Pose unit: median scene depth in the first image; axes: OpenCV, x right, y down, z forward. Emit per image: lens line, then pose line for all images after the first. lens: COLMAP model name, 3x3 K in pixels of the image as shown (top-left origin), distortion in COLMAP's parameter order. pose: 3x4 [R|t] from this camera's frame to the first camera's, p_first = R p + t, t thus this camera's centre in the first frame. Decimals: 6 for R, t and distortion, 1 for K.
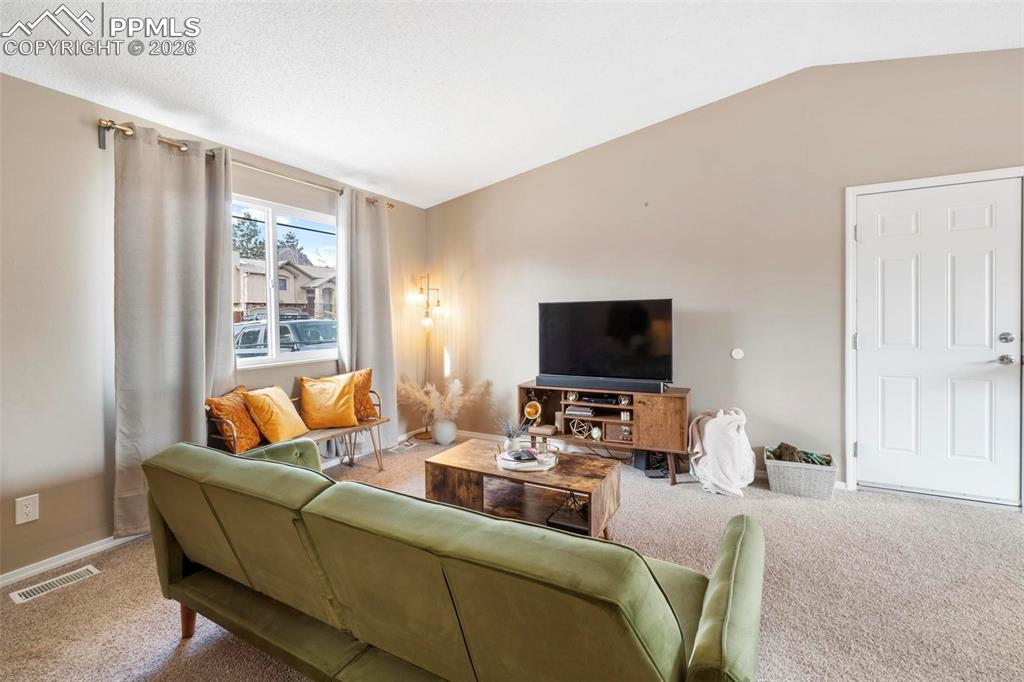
lens RADIAL K [[447.4, 0, 504.5], [0, 447.4, 325.6], [0, 0, 1]] dist [0.000598, -0.000091]
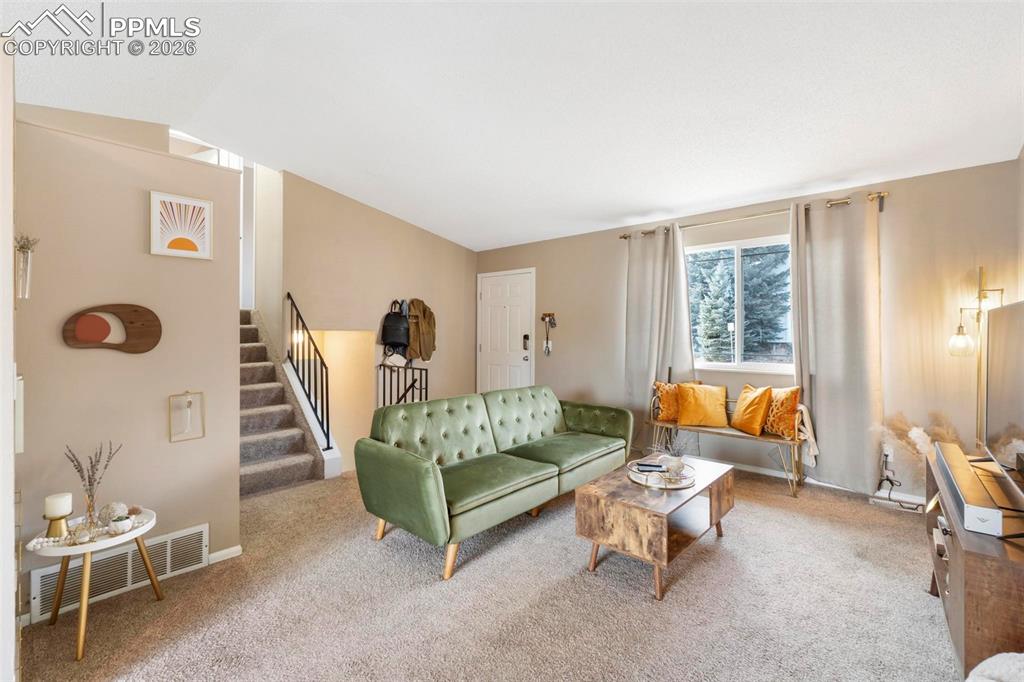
lens RADIAL K [[441.4, 0, 506.9], [0, 441.4, 331.7], [0, 0, 1]] dist [-0.002256, -0.000301]
pose [[-0.222716, 0.008409, -0.974847, 0.995748], [-0.016163, 0.999794, 0.012316, -0.032525], [0.974749, 0.018500, -0.222534, 0.796022]]
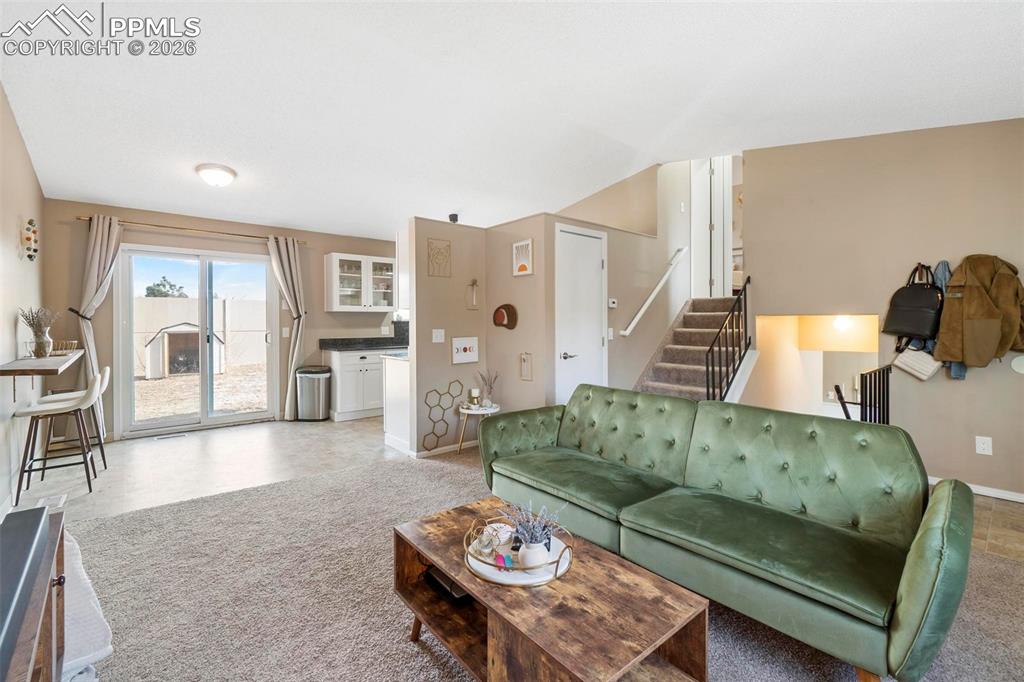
lens RADIAL K [[447.4, 0, 504.5], [0, 447.4, 325.6], [0, 0, 1]] dist [0.000598, -0.000091]
pose [[-0.934491, 0.010253, 0.355839, -0.134208], [0.018306, 0.999647, 0.019270, -0.016541], [-0.355515, 0.024522, -0.934349, 1.414838]]
